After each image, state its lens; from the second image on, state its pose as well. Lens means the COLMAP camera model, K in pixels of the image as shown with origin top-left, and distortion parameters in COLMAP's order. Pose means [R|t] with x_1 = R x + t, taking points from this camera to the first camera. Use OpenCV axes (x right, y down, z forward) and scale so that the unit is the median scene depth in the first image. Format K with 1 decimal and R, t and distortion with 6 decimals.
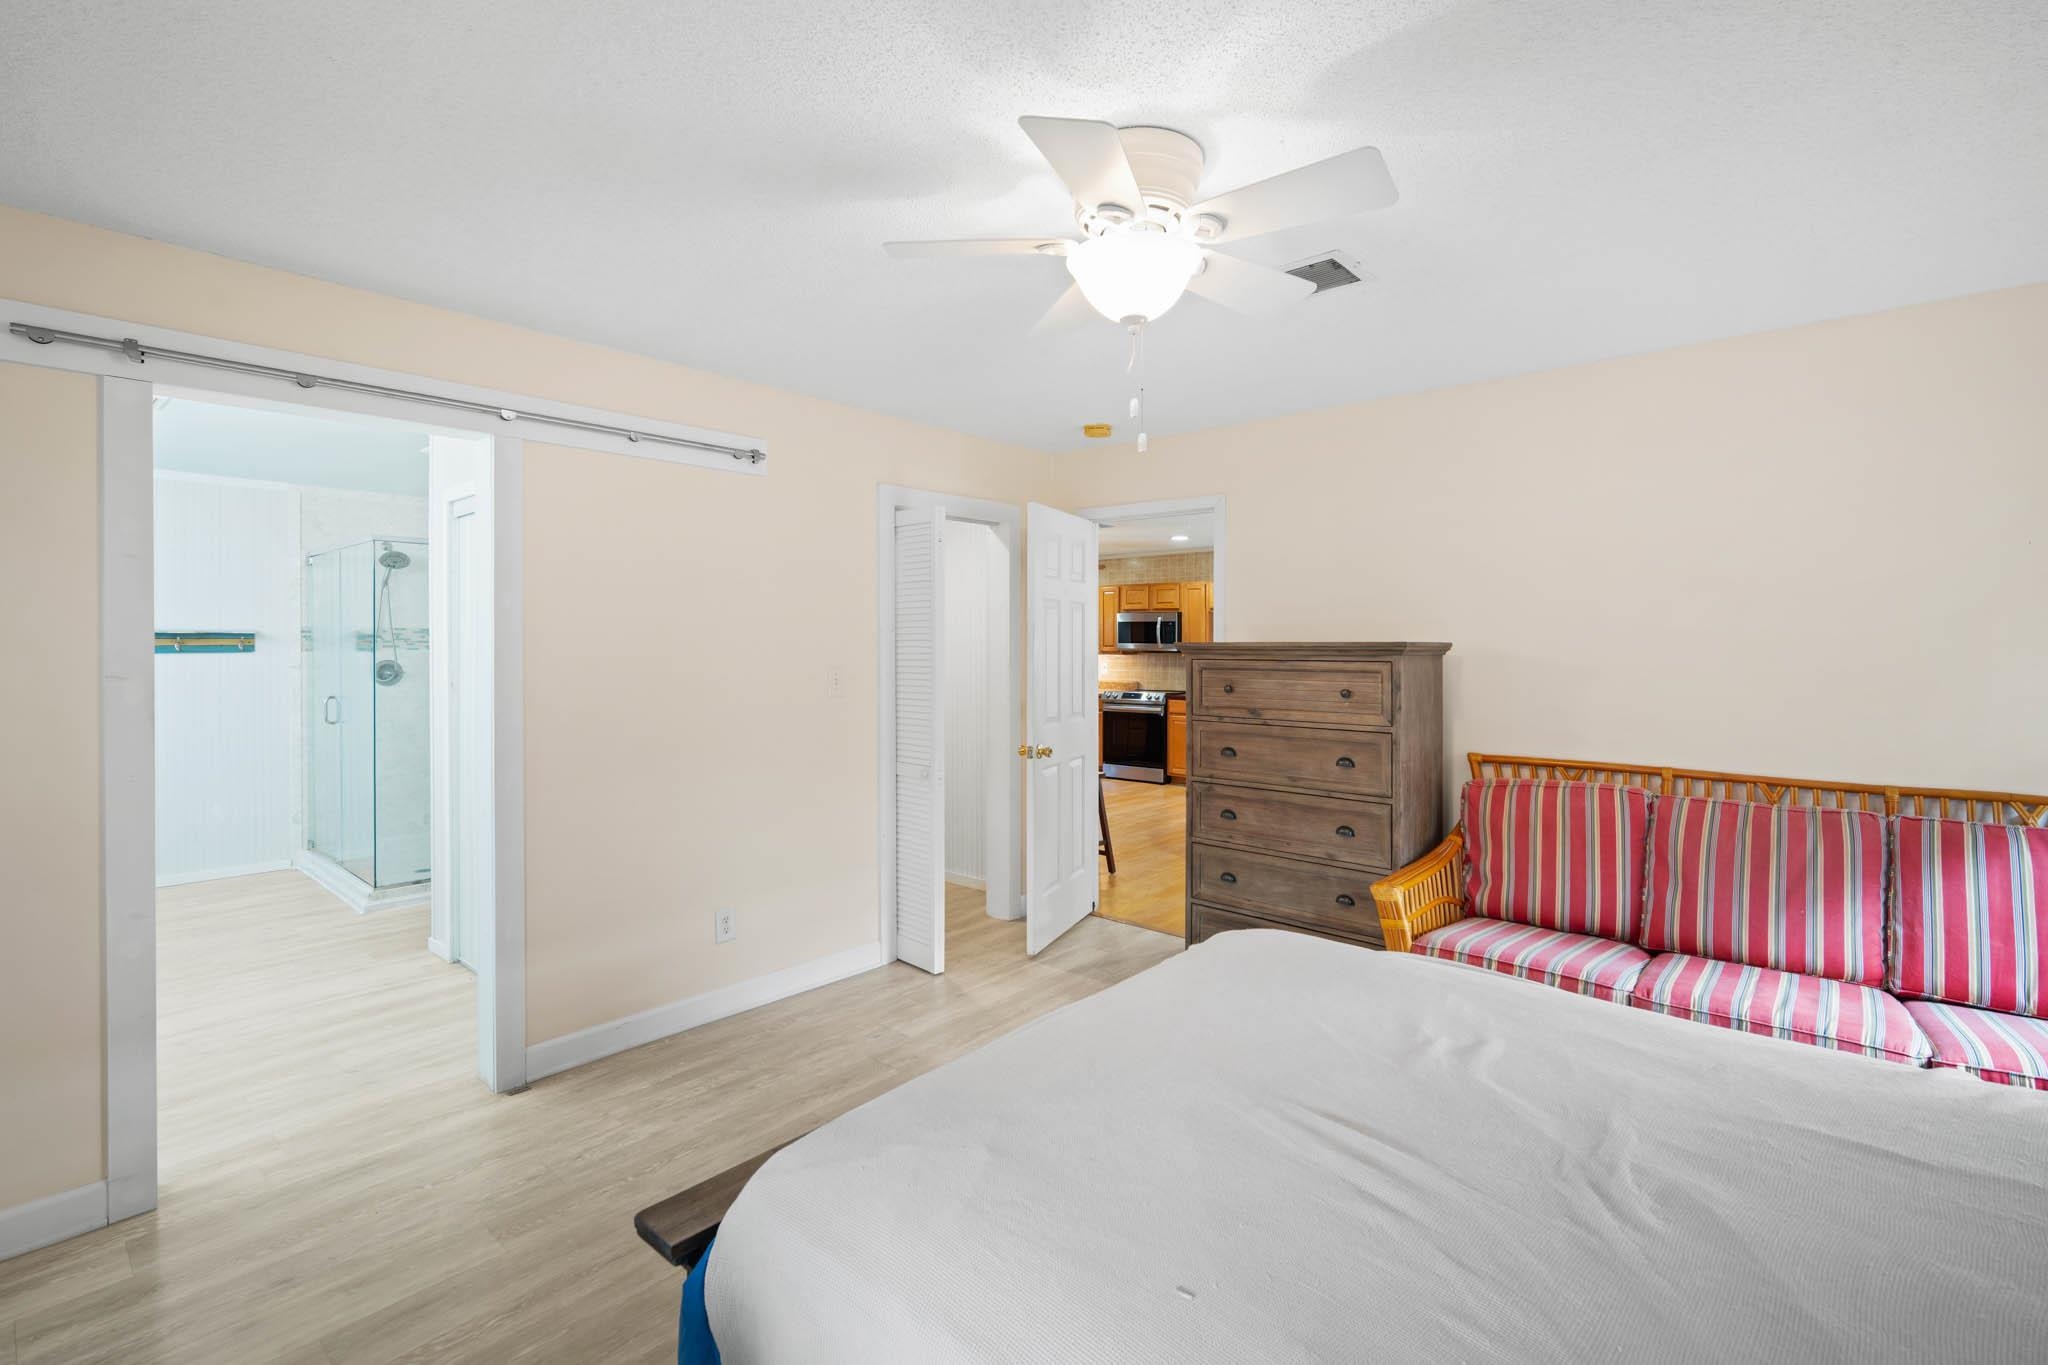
lens RADIAL K [[915.4, 0, 1056.3], [0, 915.4, 644.3], [0, 0, 1]] dist [-0.012392, 0.003750]
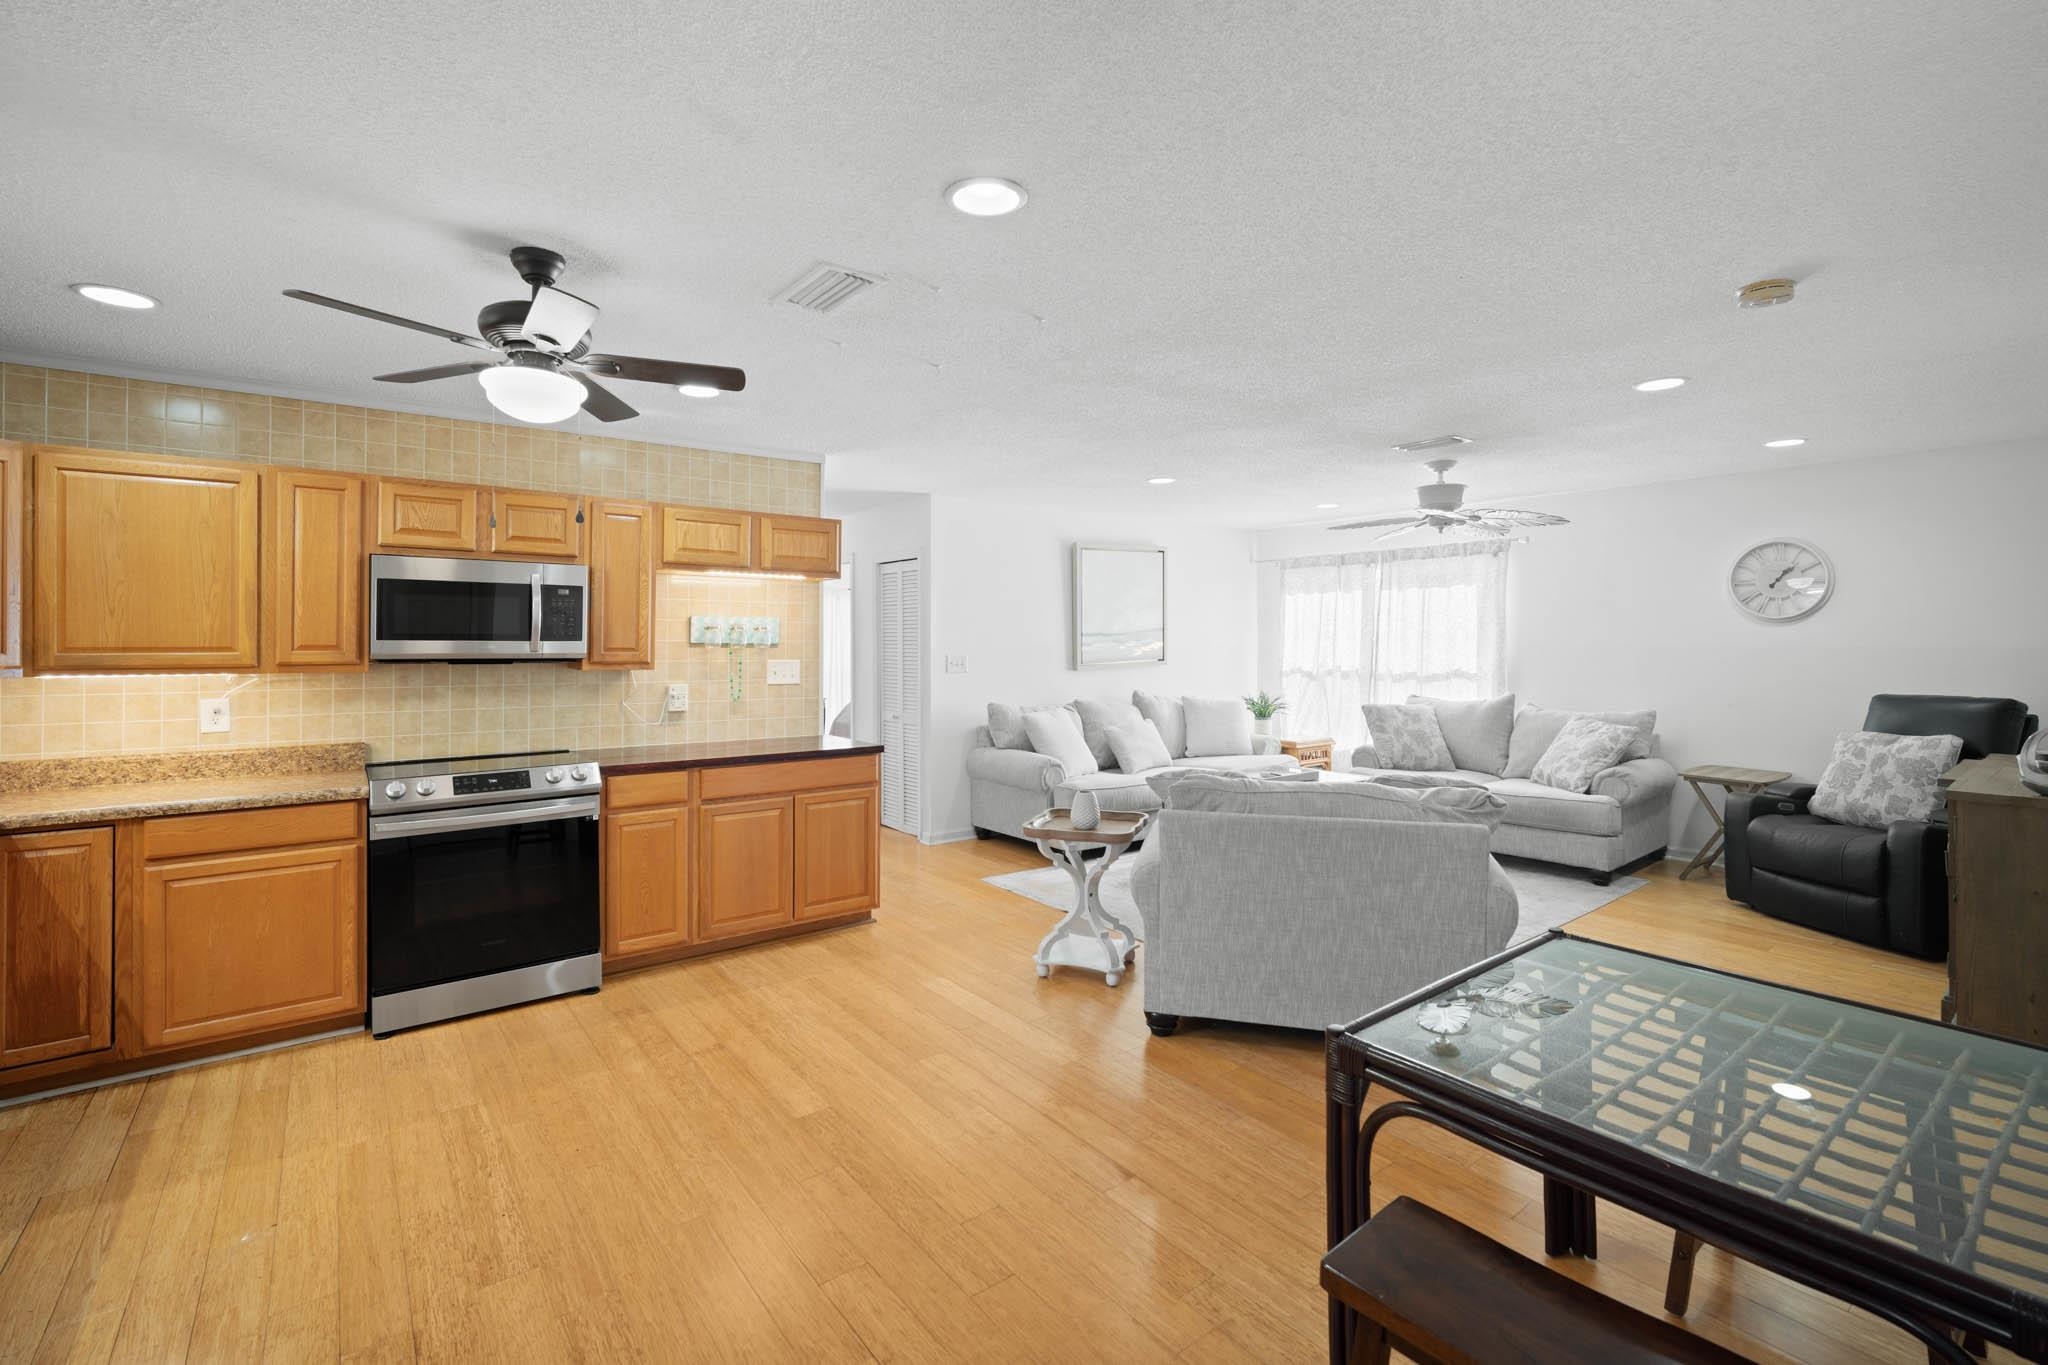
lens RADIAL K [[915.4, 0, 1008.5], [0, 915.4, 638.7], [0, 0, 1]] dist [-0.012392, 0.003750]
pose [[0.225575, -0.000652, 0.974226, -0.228040], [0.001624, 0.999999, 0.000293, -0.001309], [-0.974225, 0.001516, 0.225575, 0.710548]]
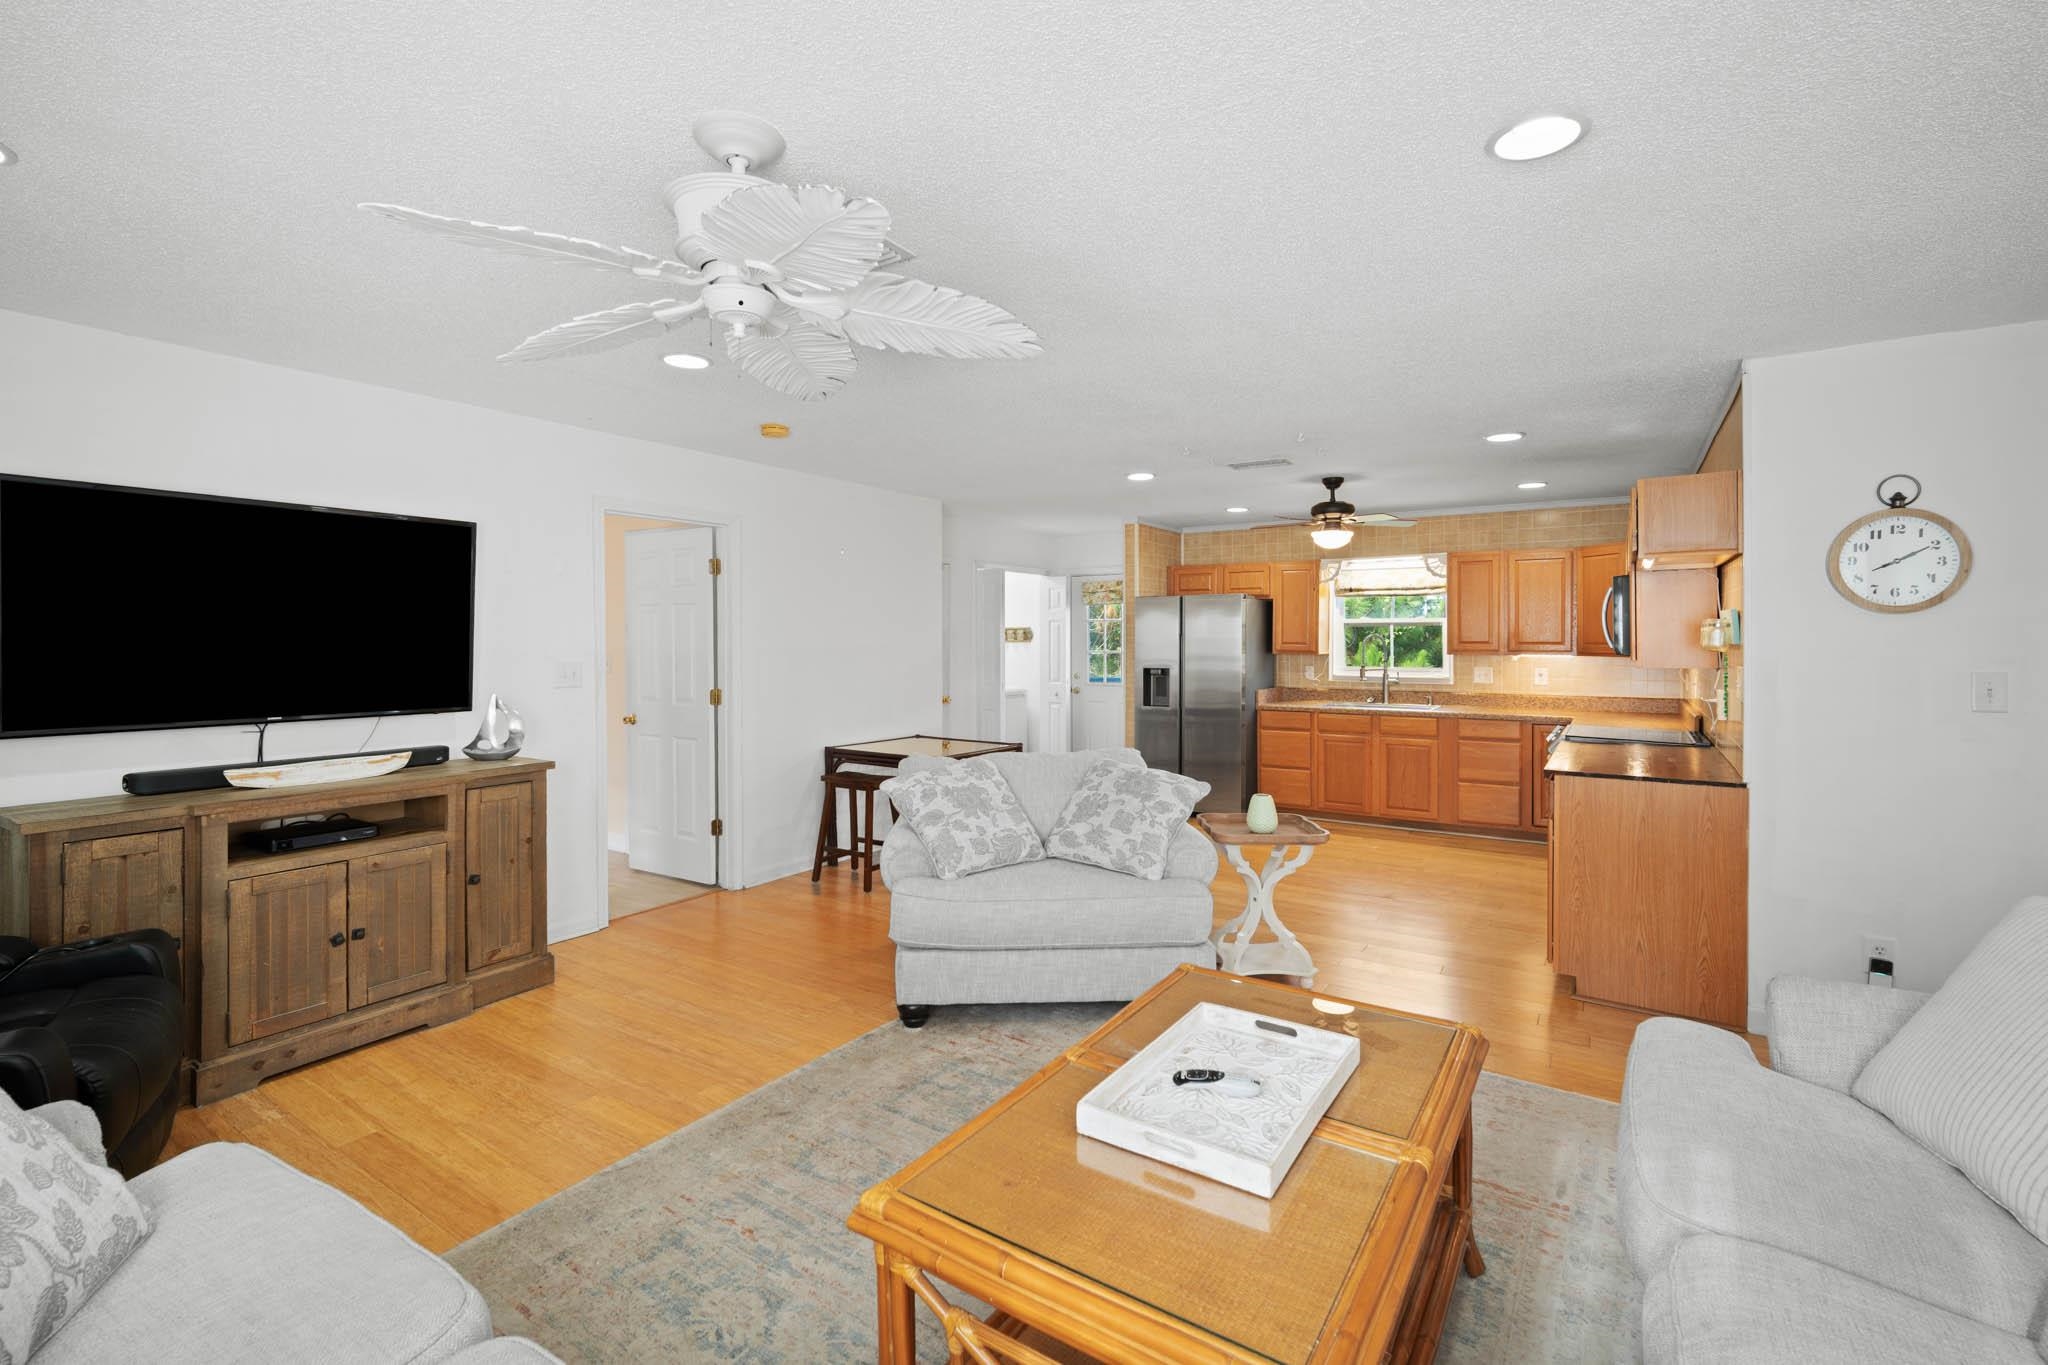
lens RADIAL K [[915.4, 0, 1049.1], [0, 915.4, 642.9], [0, 0, 1]] dist [-0.012392, 0.003750]
pose [[0.150313, 0.001319, -0.988638, 0.572367], [-0.000057, 0.999999, 0.001325, 0.000900], [0.988638, -0.000143, 0.150313, 0.615234]]
